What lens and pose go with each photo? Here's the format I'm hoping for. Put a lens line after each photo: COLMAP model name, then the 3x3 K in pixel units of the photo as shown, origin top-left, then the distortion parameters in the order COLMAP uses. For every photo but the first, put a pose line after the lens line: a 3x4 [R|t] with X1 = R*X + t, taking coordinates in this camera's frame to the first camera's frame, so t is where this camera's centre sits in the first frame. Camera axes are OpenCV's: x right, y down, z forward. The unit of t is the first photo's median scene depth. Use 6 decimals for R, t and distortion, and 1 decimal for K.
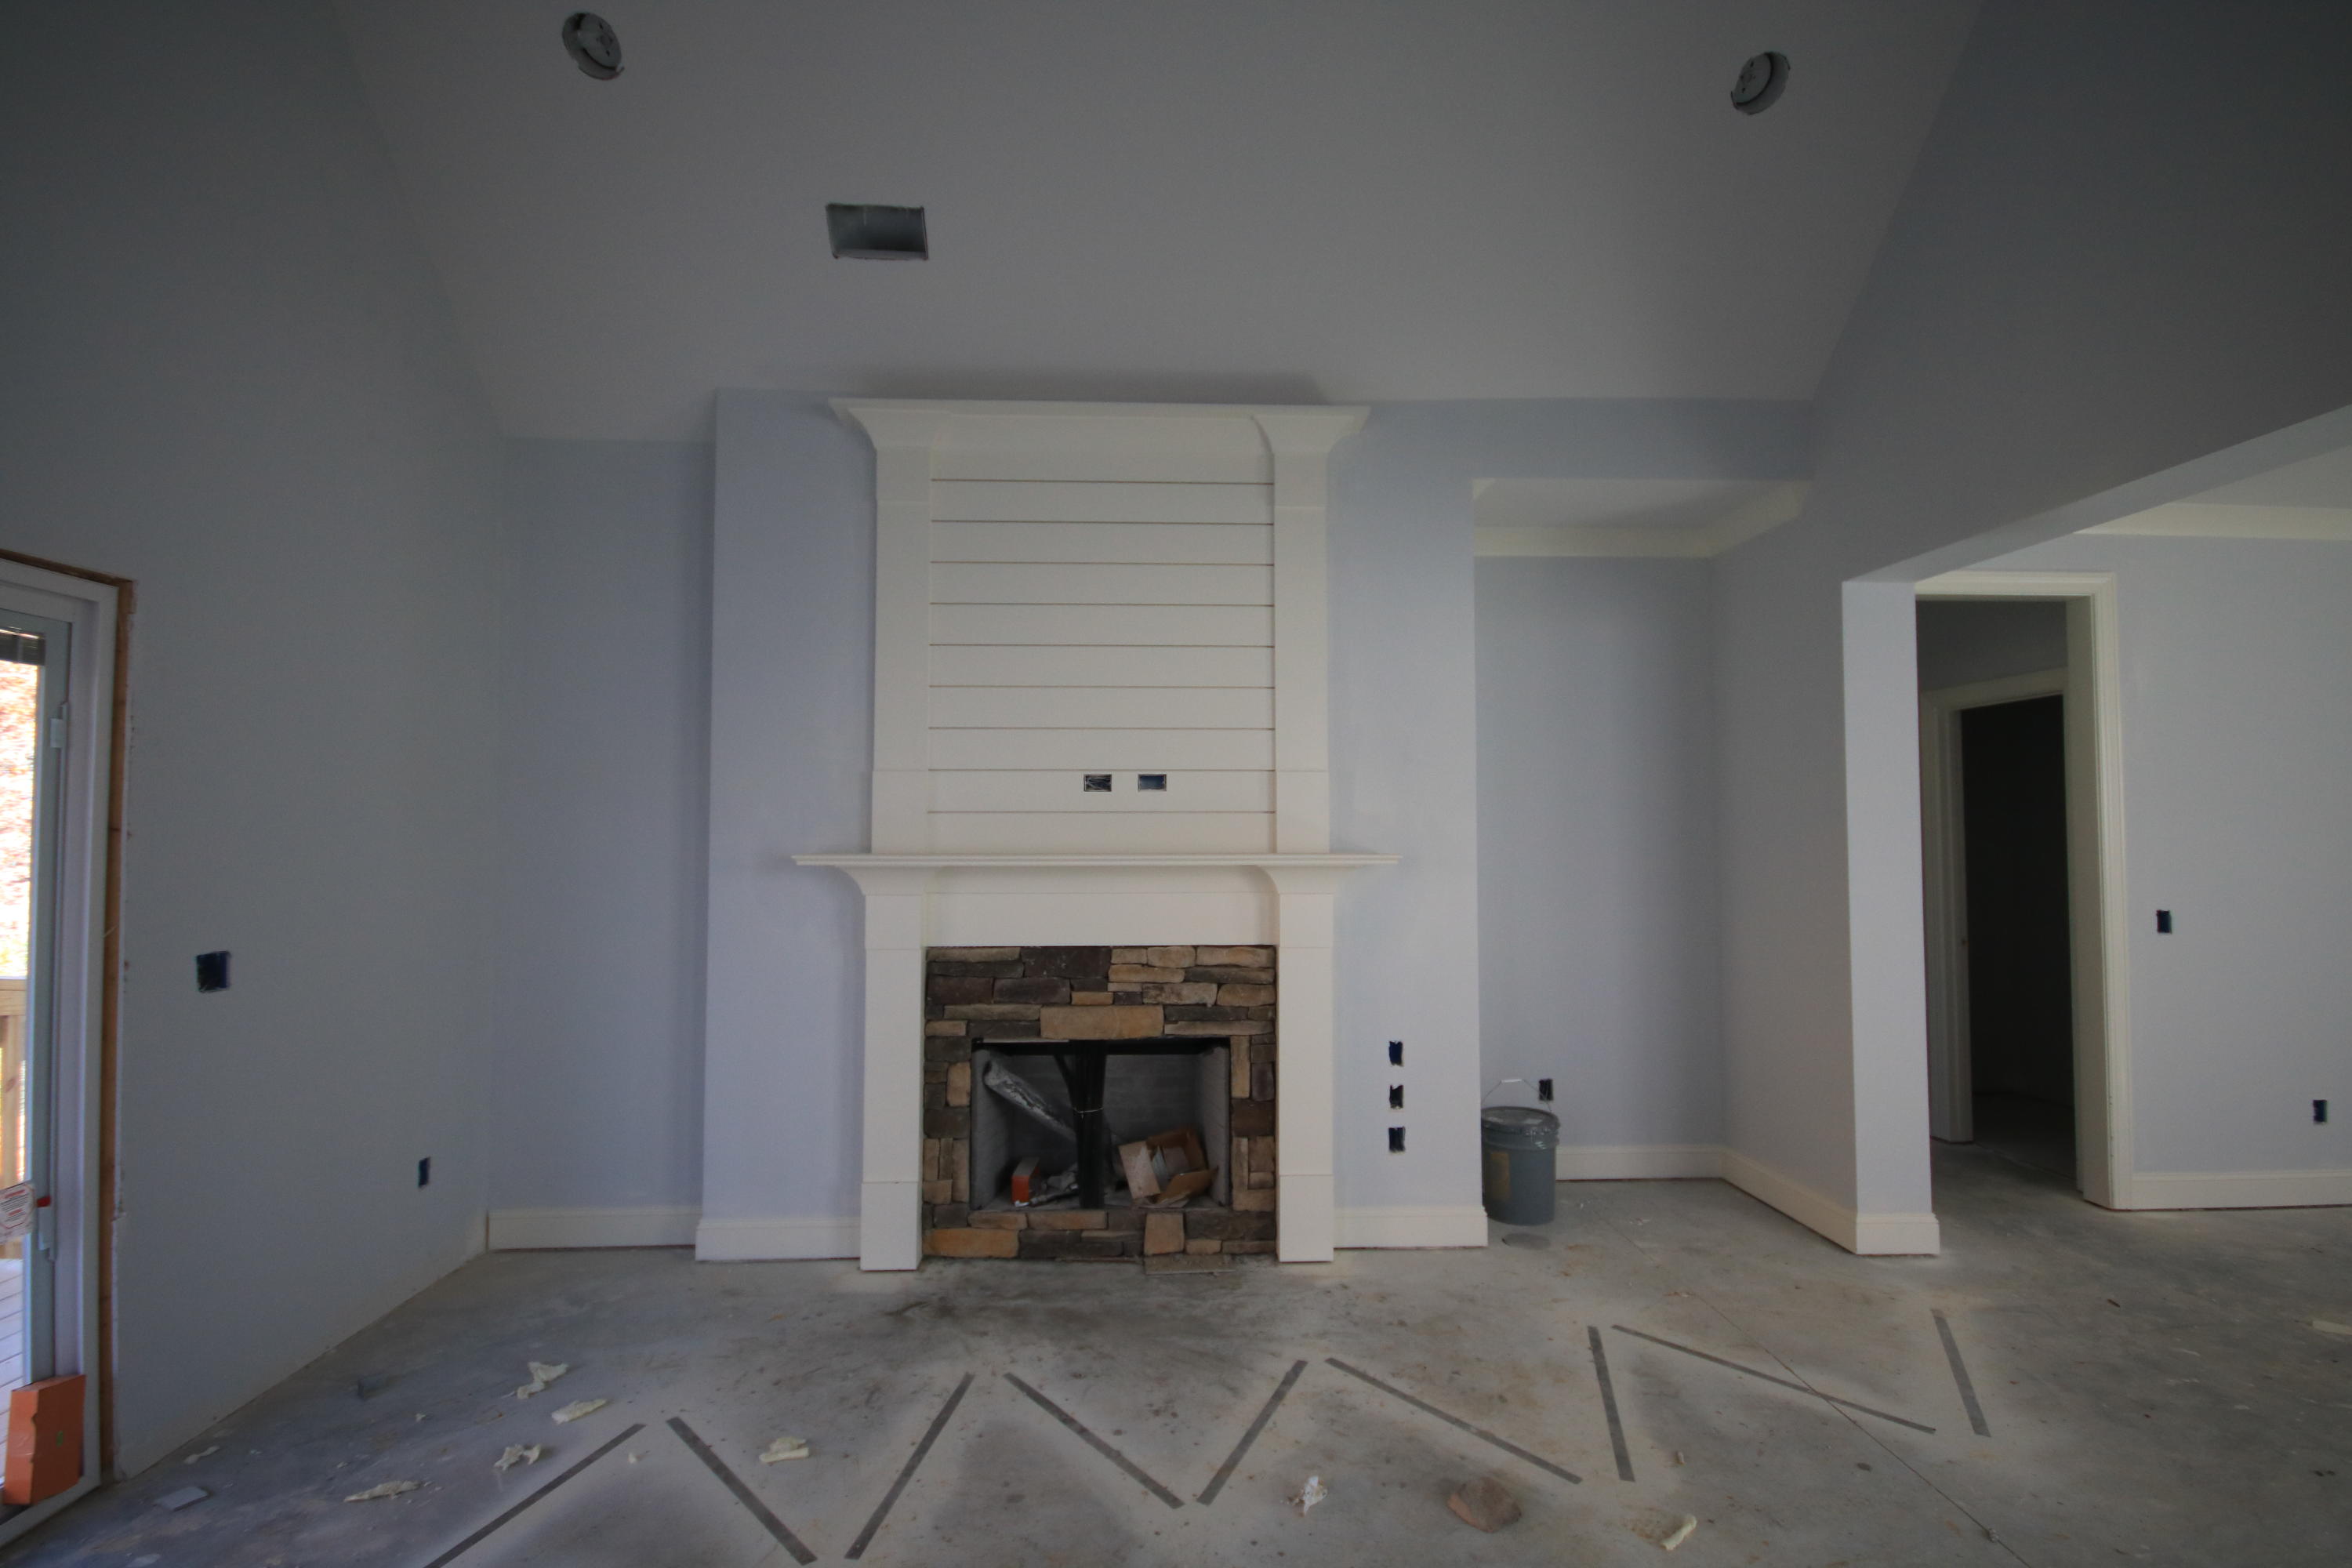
lens RADIAL K [[1085.0, 0, 1172.7], [0, 1085.0, 809.9], [0, 0, 1]] dist [-0.000851, -0.000155]
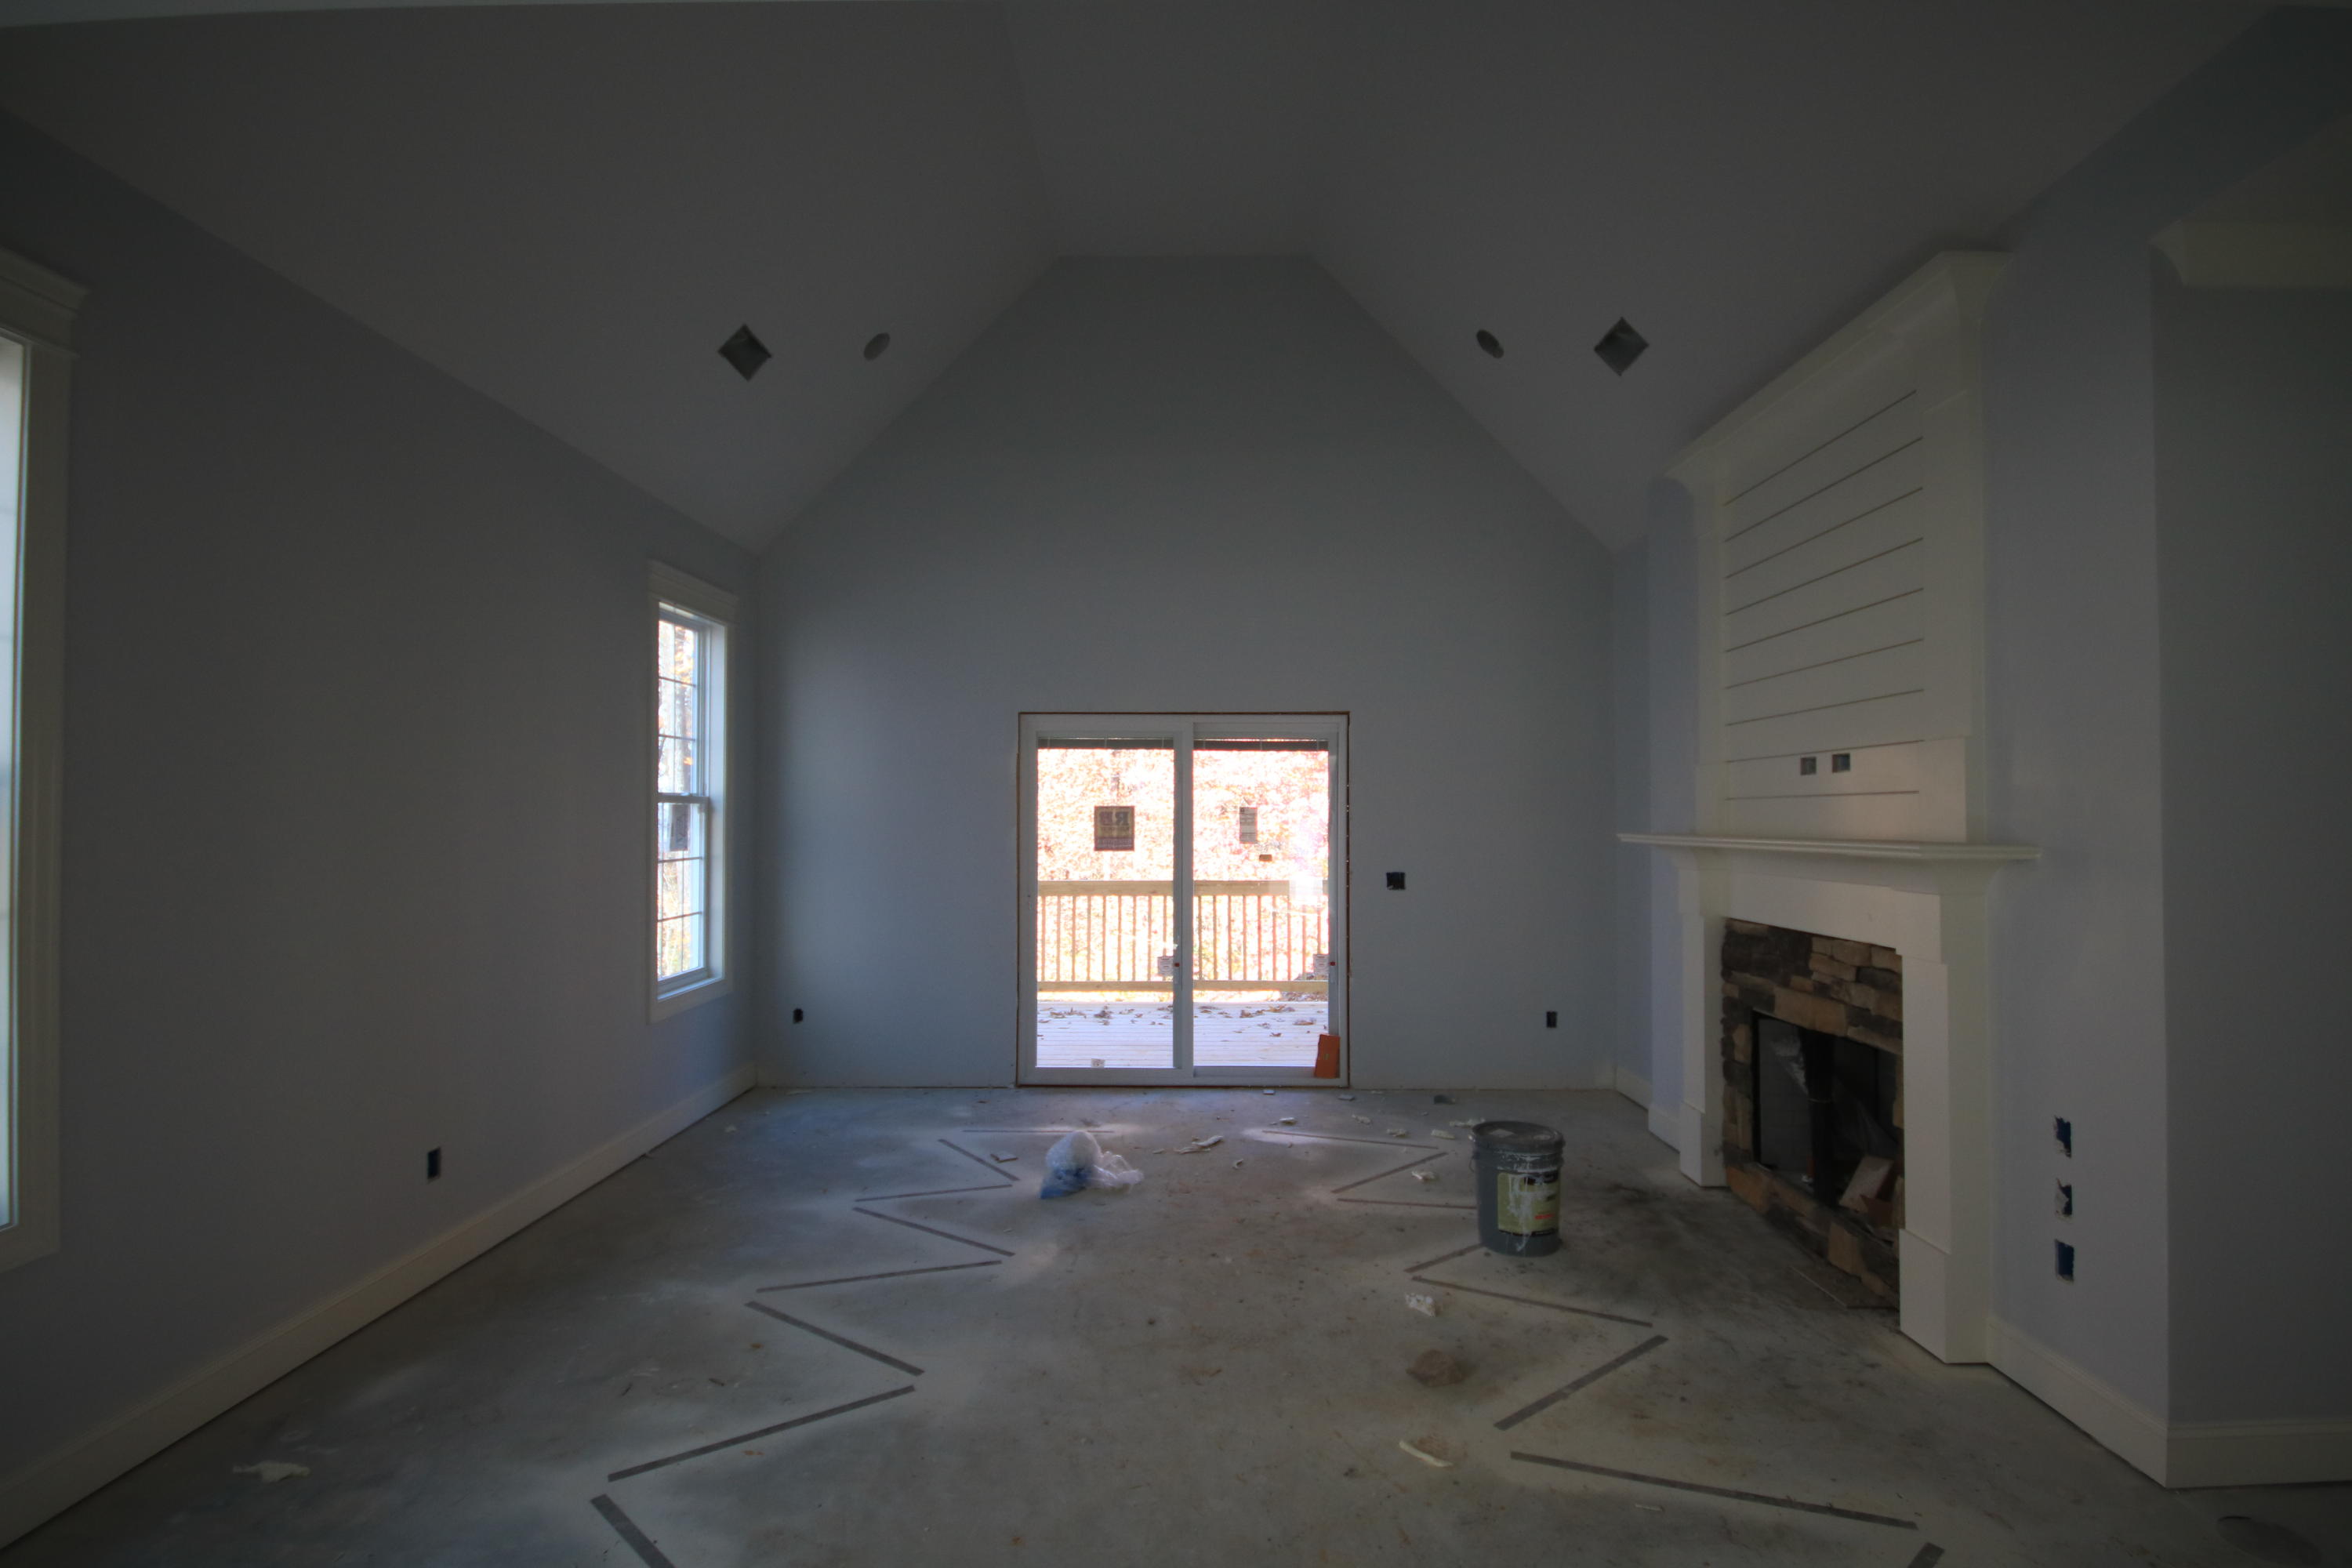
lens RADIAL K [[1085.0, 0, 1172.7], [0, 1085.0, 809.9], [0, 0, 1]] dist [-0.000851, -0.000155]
pose [[-0.058111, -0.004143, -0.998302, 0.959974], [0.027676, 0.999600, -0.005760, 0.005081], [0.997926, -0.027964, -0.057973, 0.496703]]
